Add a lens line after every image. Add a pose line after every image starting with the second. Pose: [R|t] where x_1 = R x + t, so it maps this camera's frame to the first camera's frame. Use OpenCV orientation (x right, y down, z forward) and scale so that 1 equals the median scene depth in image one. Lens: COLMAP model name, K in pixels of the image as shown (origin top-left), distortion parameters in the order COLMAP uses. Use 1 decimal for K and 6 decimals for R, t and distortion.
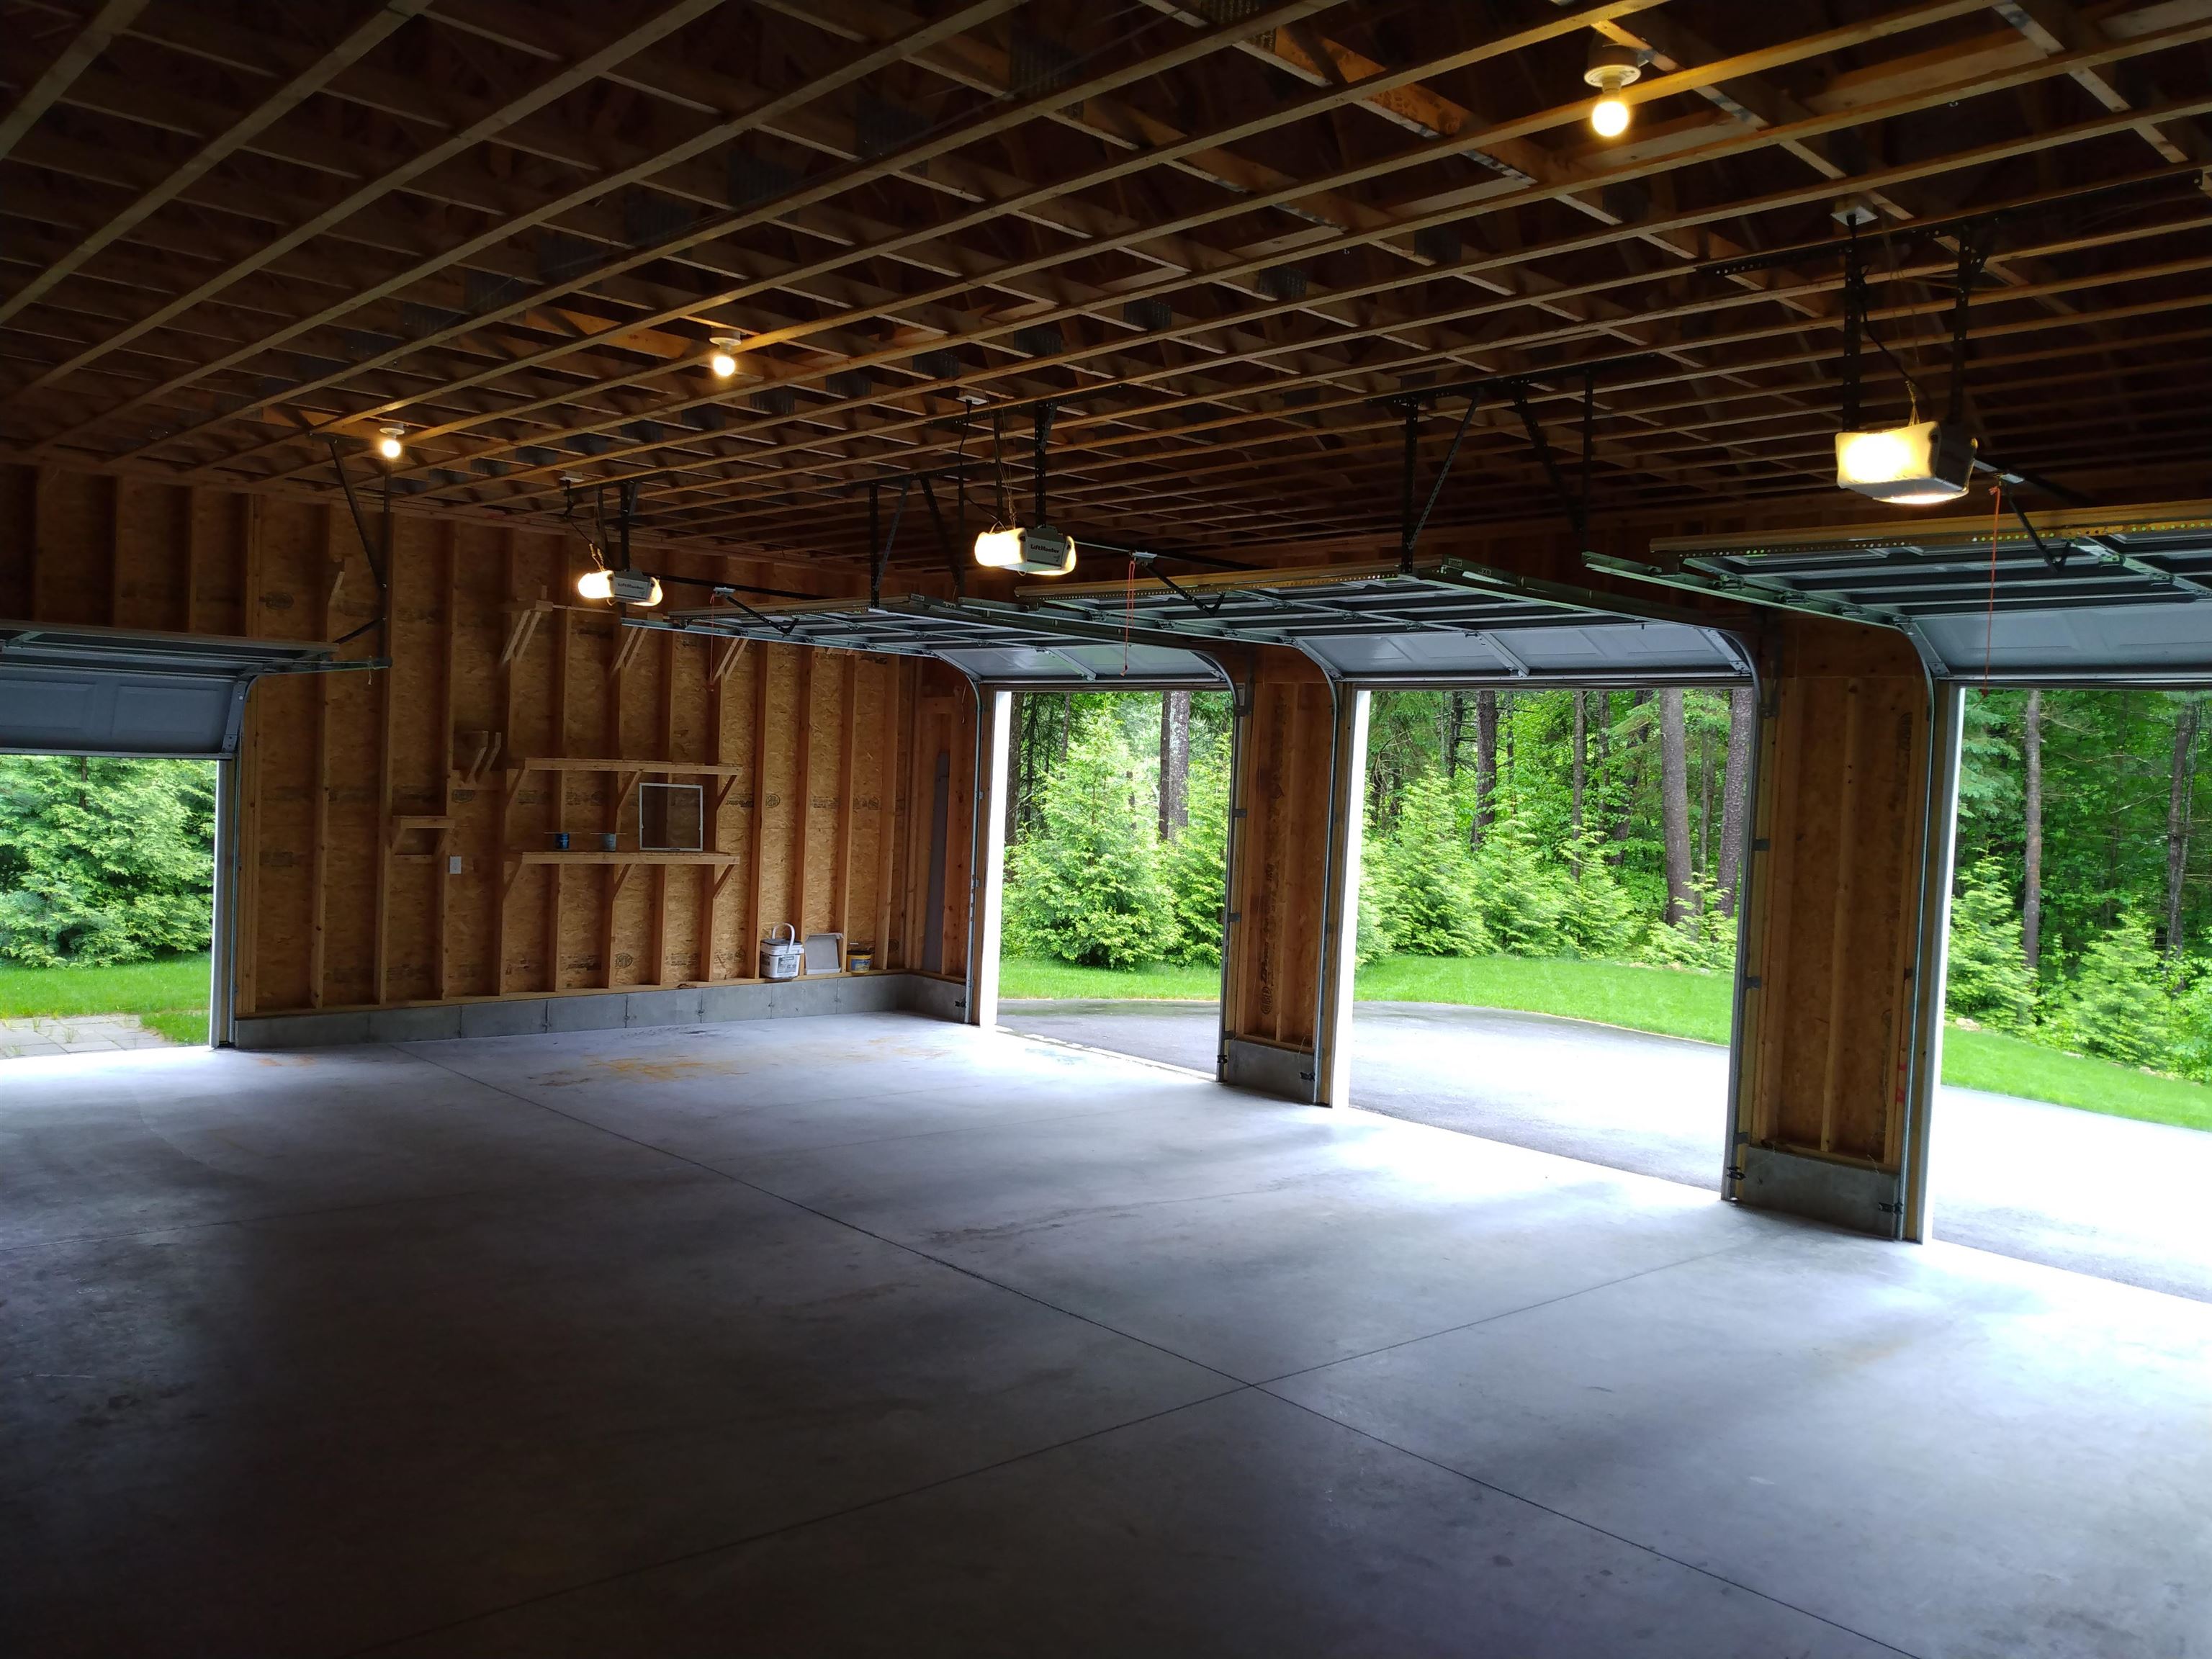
lens RADIAL K [[1698.9, 0, 1107.2], [0, 1698.9, 841.1], [0, 0, 1]] dist [0.123989, -0.264126]
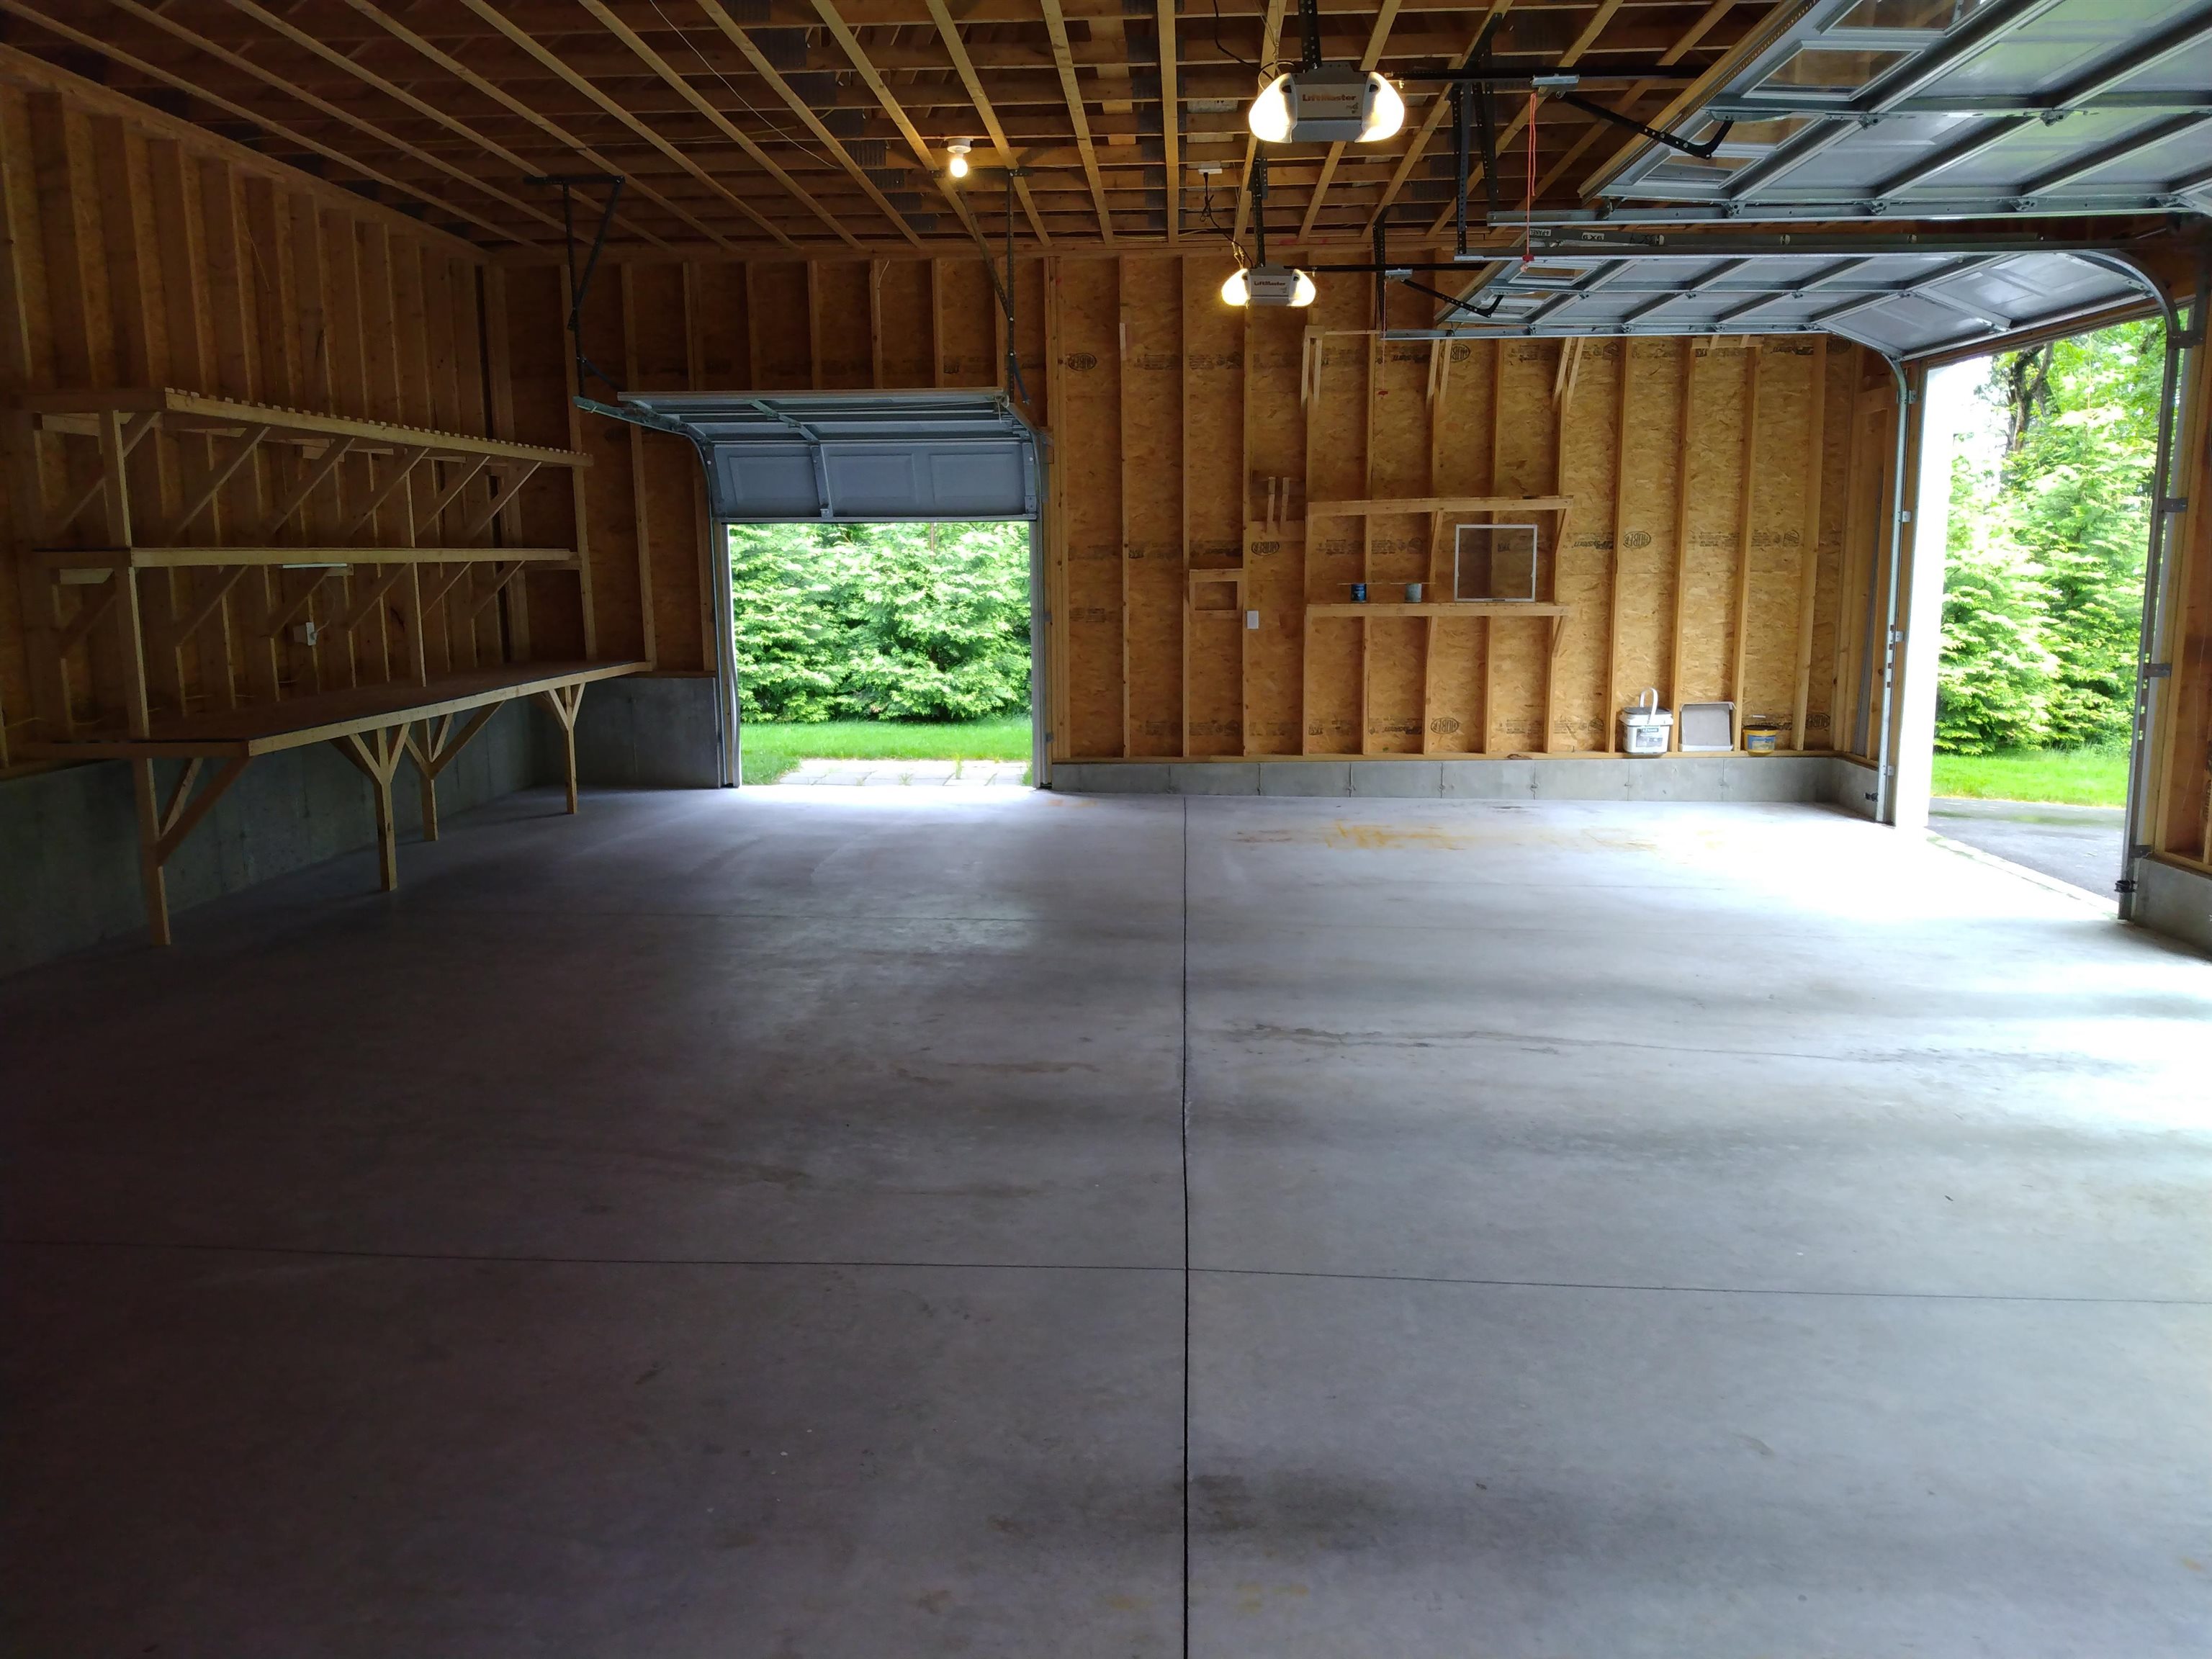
lens RADIAL K [[1698.9, 0, 1107.2], [0, 1698.9, 841.1], [0, 0, 1]] dist [0.123989, -0.264126]
pose [[0.692983, 0.068649, -0.717678, 0.270182], [0.009592, 0.994490, 0.104390, 0.037331], [0.720890, -0.079224, 0.688506, 0.258906]]
